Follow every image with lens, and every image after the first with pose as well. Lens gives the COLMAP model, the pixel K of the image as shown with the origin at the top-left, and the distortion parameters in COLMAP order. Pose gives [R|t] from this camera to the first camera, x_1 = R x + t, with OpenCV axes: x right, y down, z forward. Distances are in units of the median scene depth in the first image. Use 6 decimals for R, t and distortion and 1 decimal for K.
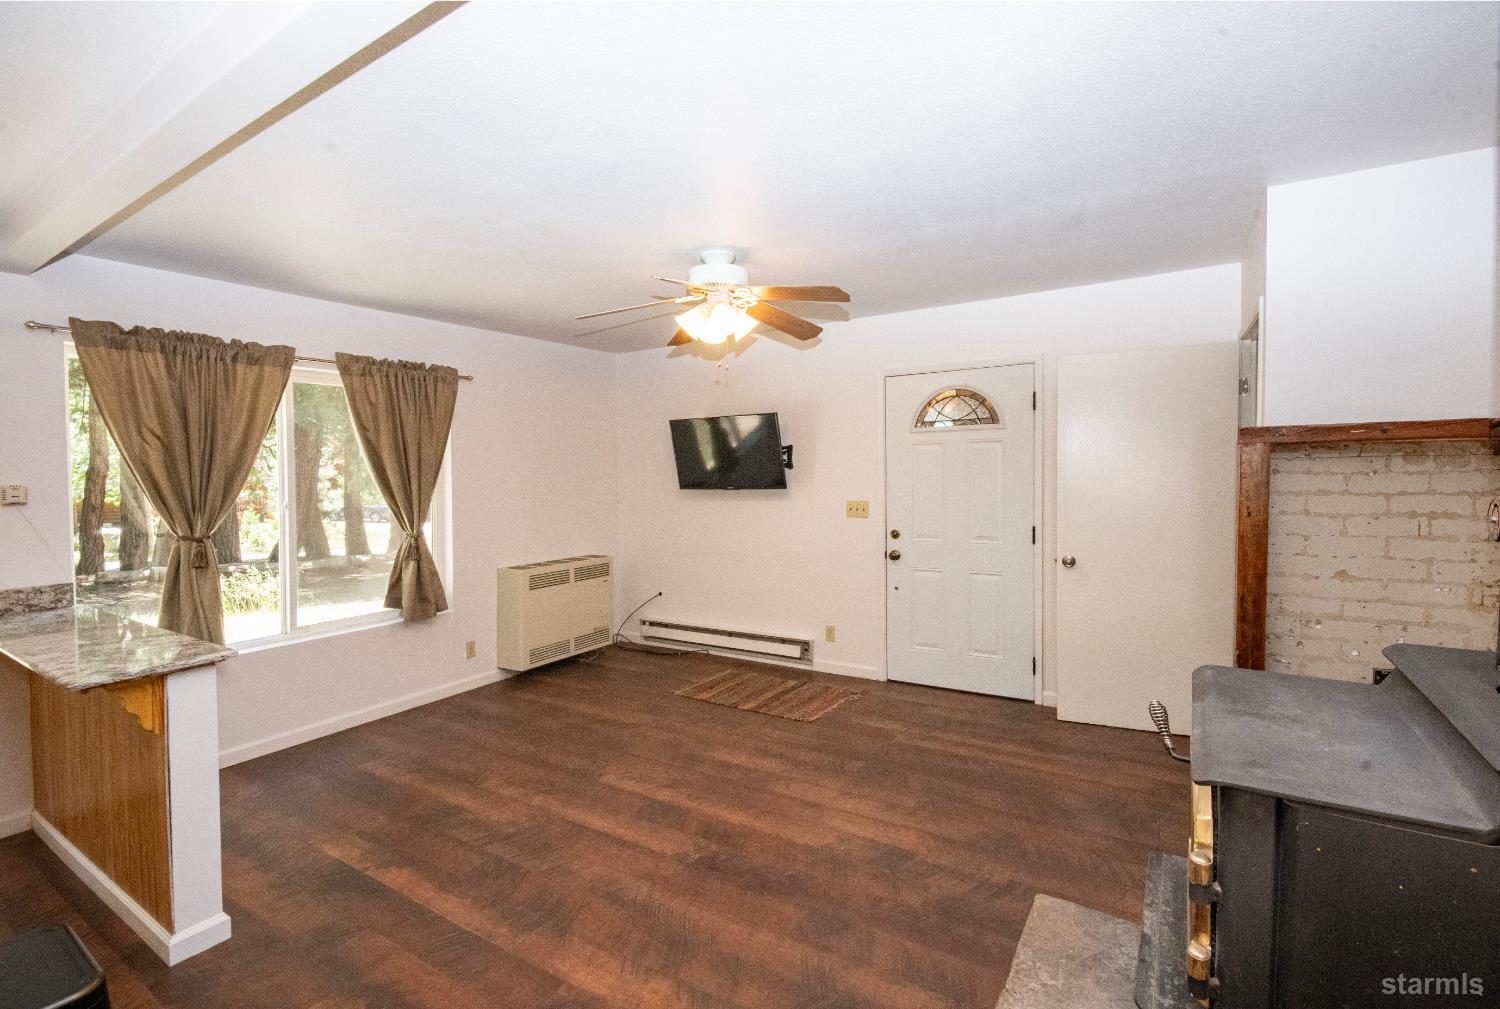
lens RADIAL K [[660.5, 0, 751.9], [0, 660.5, 488.0], [0, 0, 1]] dist [-0.021032, -0.000025]
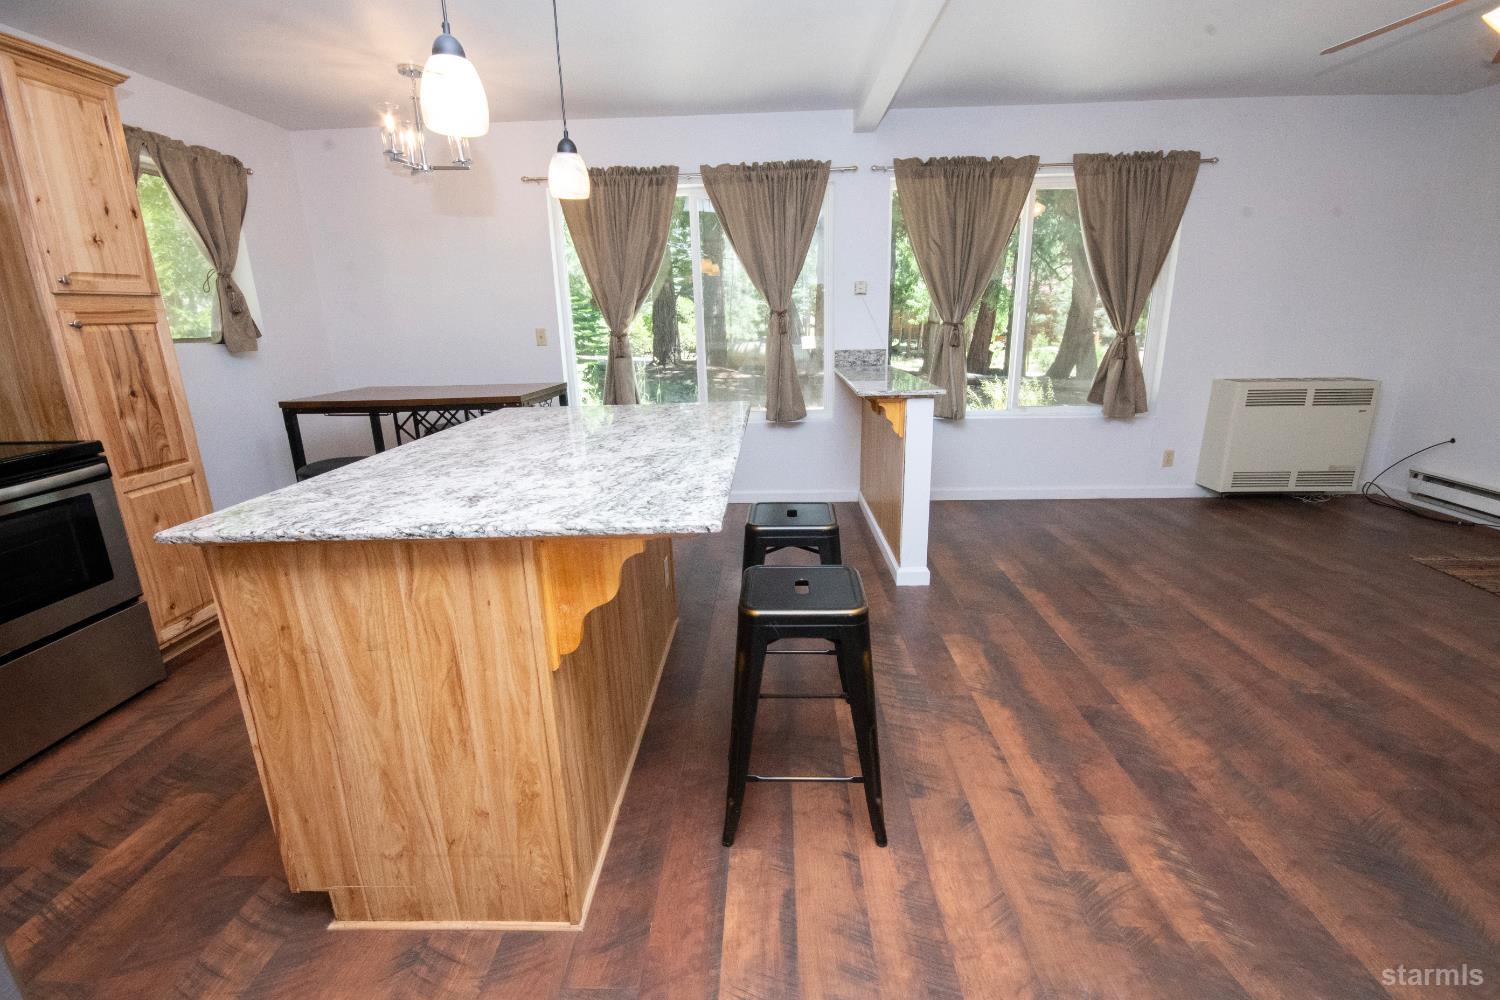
lens RADIAL K [[678.1, 0, 750.0], [0, 678.1, 500.0], [0, 0, 1]] dist [0.000736, -0.000375]
pose [[0.490189, 0.249236, -0.835222, 0.176788], [-0.016534, 0.960732, 0.276985, 0.039501], [0.871459, -0.121966, 0.475061, -0.071126]]
